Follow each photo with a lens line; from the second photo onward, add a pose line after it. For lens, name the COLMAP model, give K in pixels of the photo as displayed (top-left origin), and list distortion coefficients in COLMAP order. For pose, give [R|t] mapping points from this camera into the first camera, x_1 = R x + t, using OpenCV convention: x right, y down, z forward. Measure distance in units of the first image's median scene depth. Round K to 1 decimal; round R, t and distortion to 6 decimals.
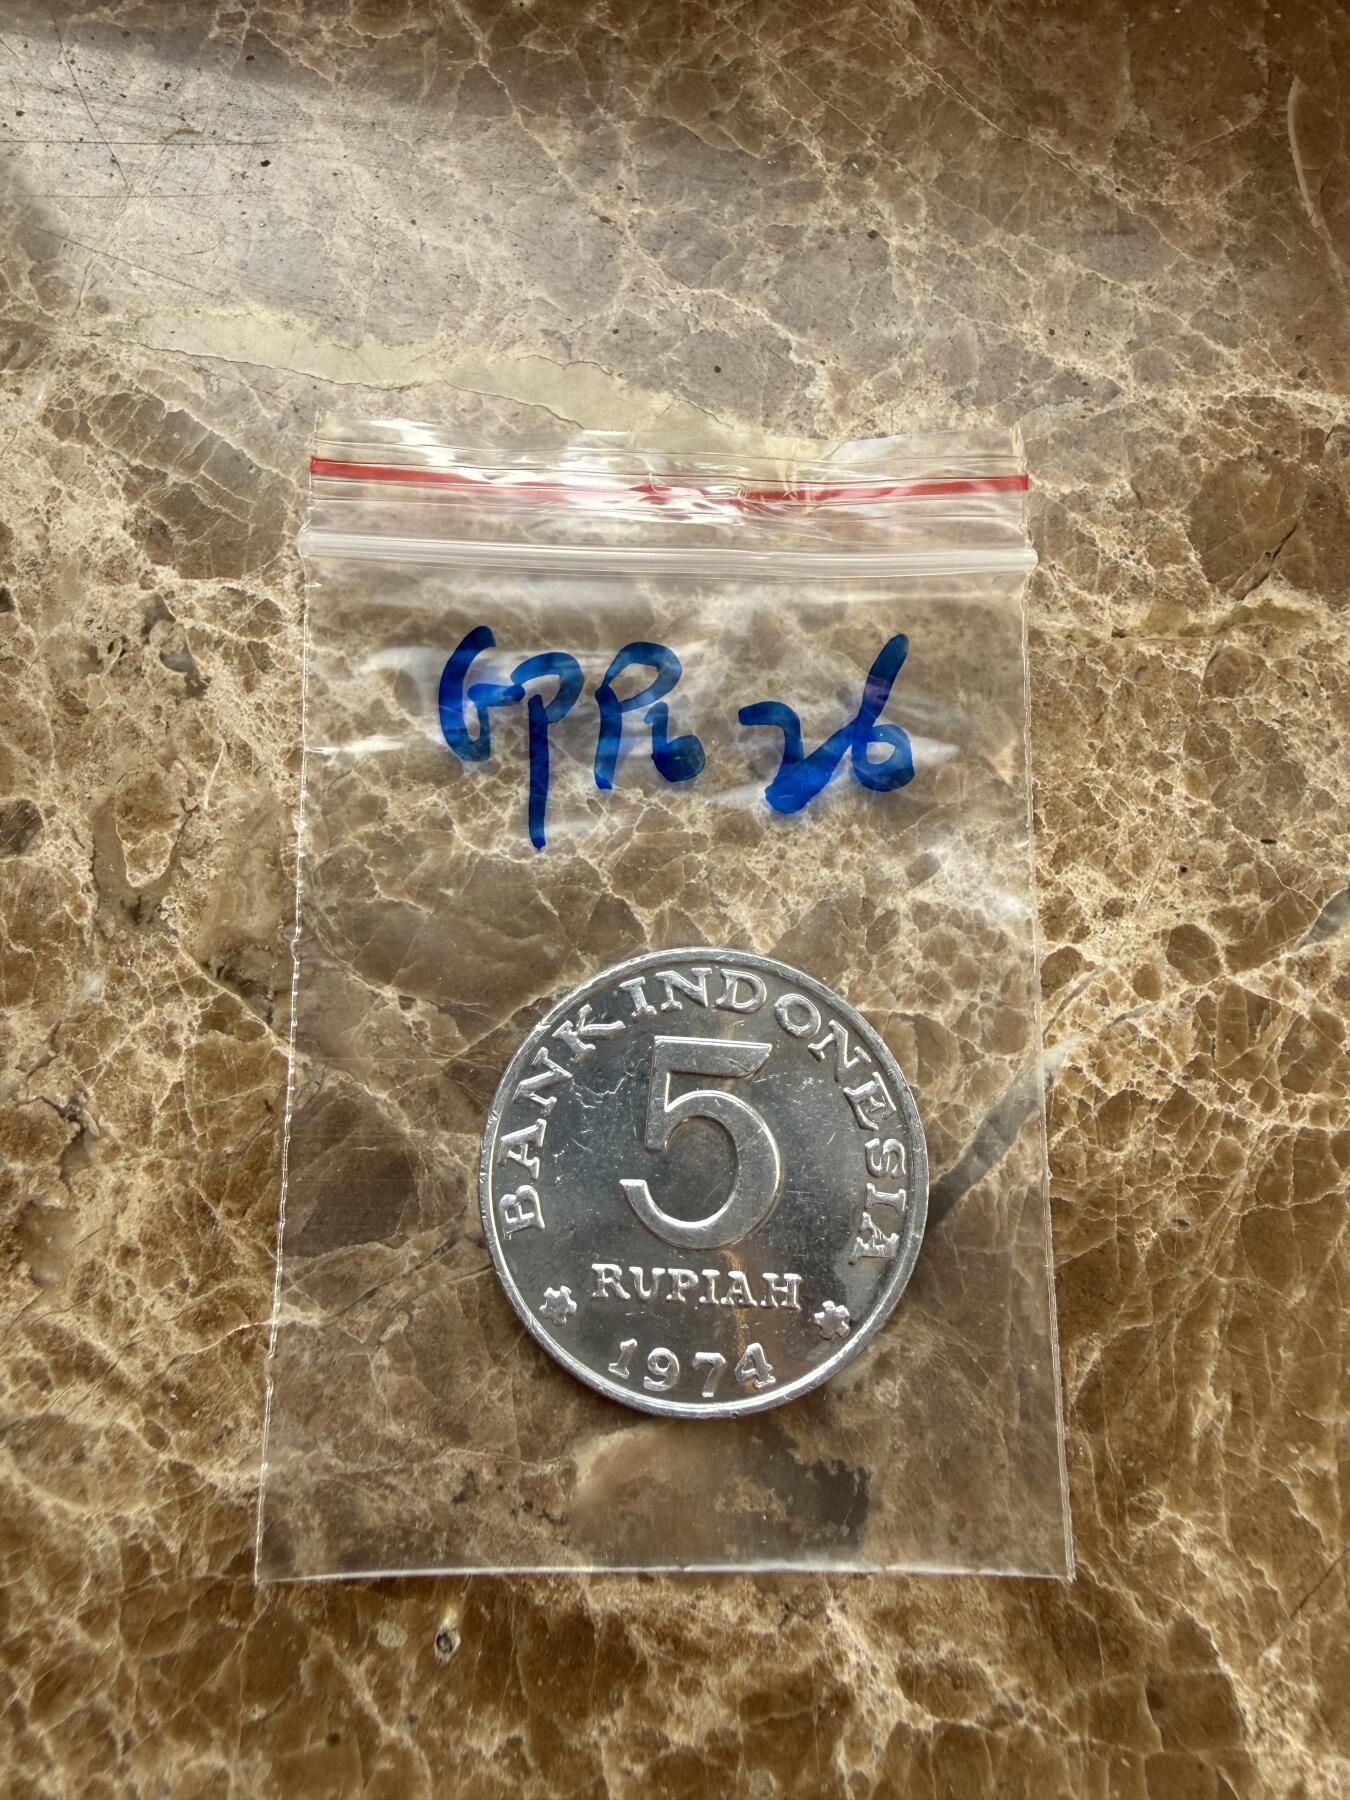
lens RADIAL K [[598.7, 0, 660.7], [0, 598.7, 1038.6], [0, 0, 1]] dist [0.019271, -0.000273]
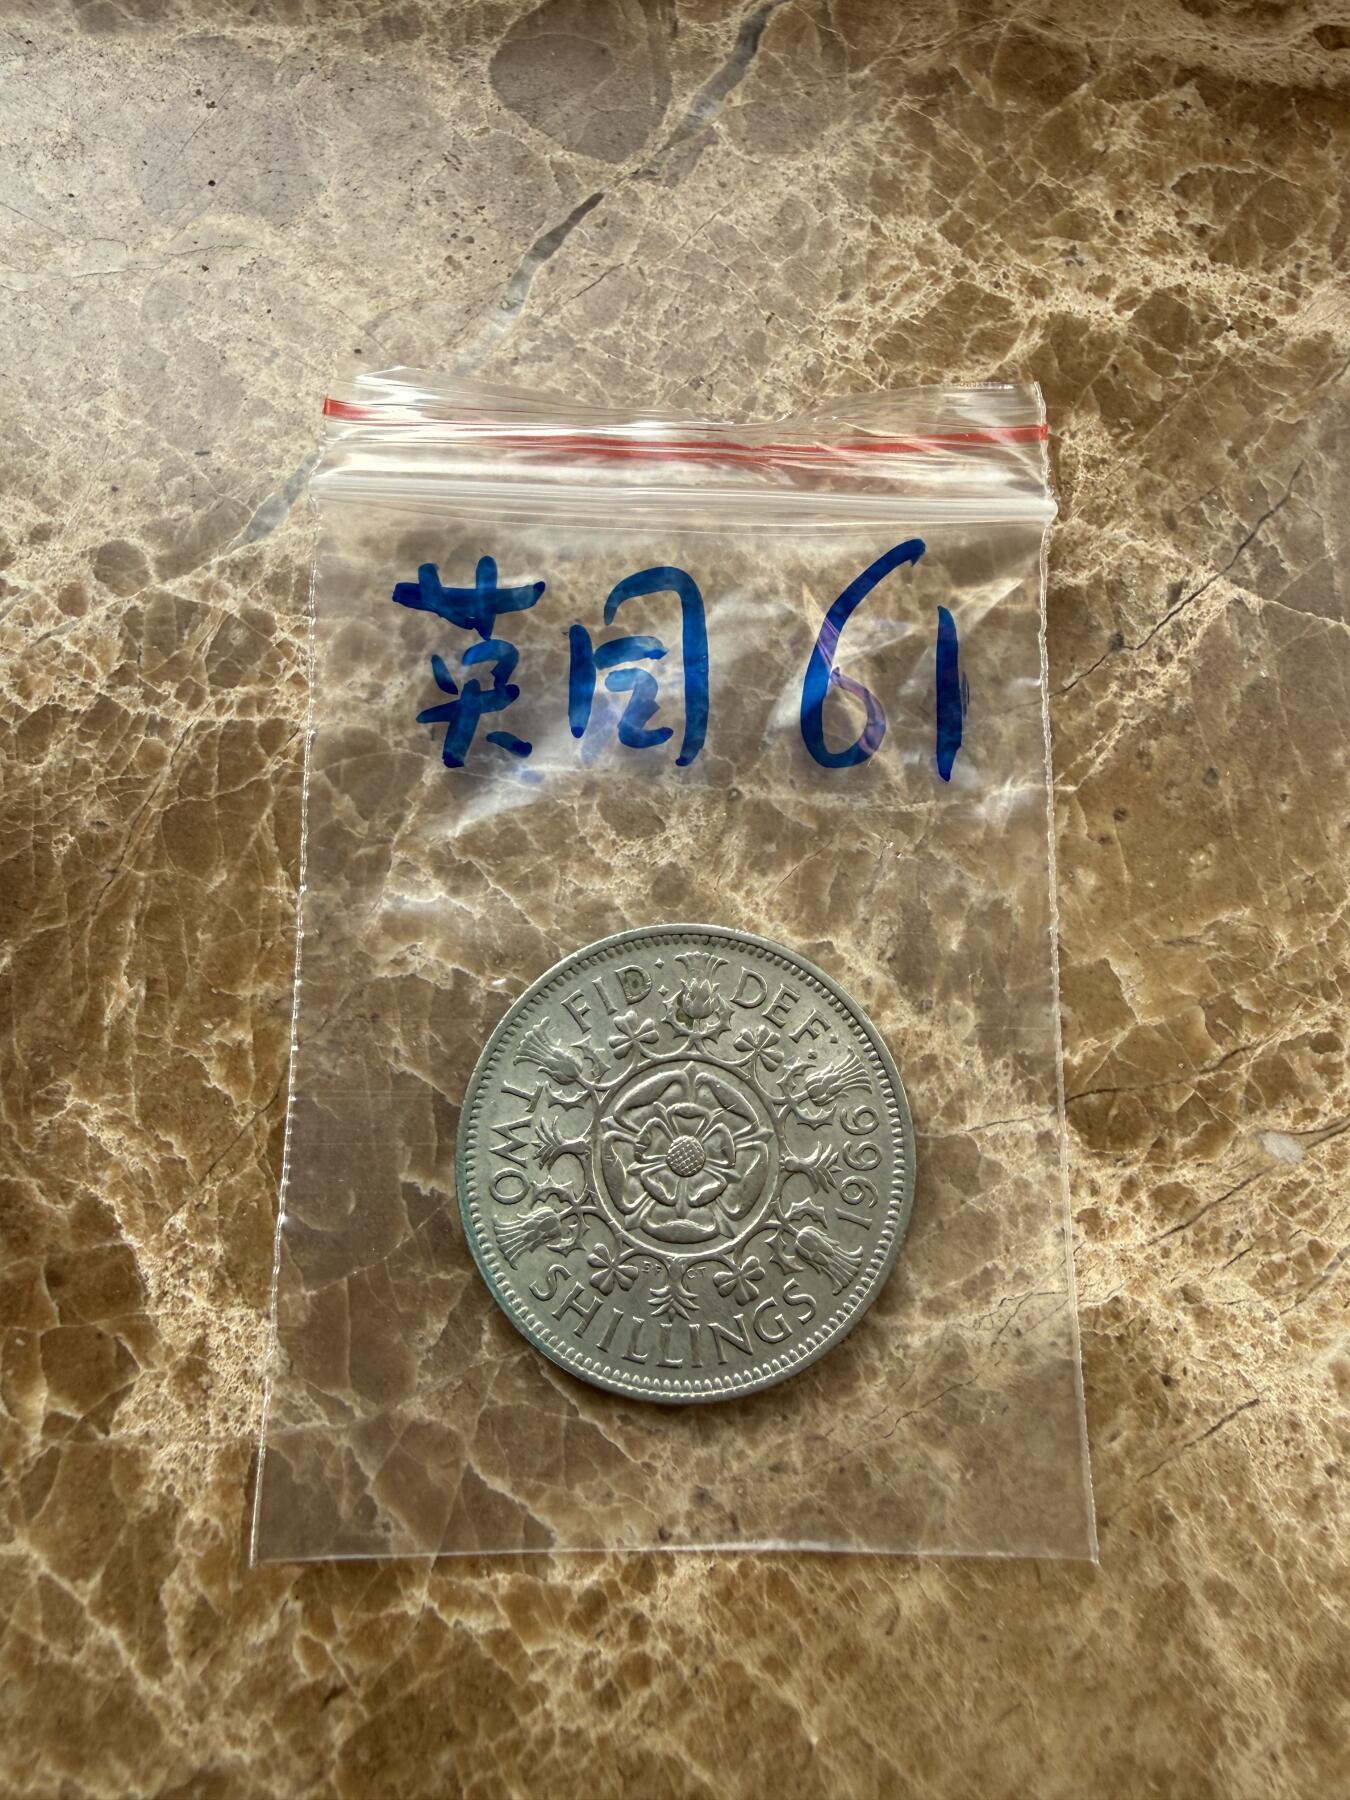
lens RADIAL K [[598.7, 0, 660.7], [0, 598.7, 1038.6], [0, 0, 1]] dist [0.019271, -0.000273]
pose [[0.990849, -0.129295, -0.038732, 1.721679], [0.128466, 0.991443, -0.023190, 0.774710], [0.041399, 0.018002, 0.998981, 0.048811]]
